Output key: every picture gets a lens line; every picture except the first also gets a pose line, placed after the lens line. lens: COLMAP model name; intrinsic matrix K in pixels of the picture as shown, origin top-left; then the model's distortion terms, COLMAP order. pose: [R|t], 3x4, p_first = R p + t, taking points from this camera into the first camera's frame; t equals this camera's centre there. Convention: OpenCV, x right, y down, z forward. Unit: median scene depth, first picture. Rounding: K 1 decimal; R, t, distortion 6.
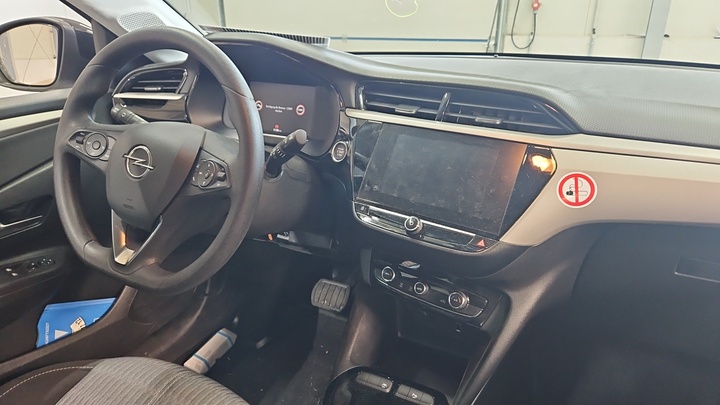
lens RADIAL K [[490.1, 0, 358.6], [0, 490.1, 199.6], [0, 0, 1]] dist [0.008636, -0.007253]
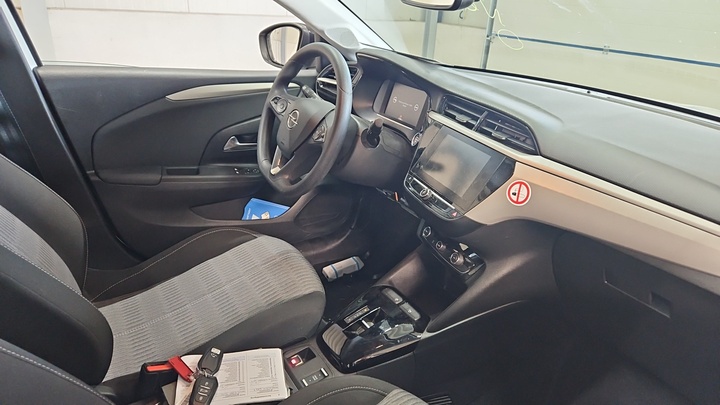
lens RADIAL K [[490.1, 0, 361.3], [0, 490.1, 204.3], [0, 0, 1]] dist [0.008636, -0.007253]
pose [[0.846673, 0.260779, -0.463831, 0.576212], [-0.250803, 0.964354, 0.084372, 0.005715], [0.469299, 0.044894, 0.881897, -0.363148]]
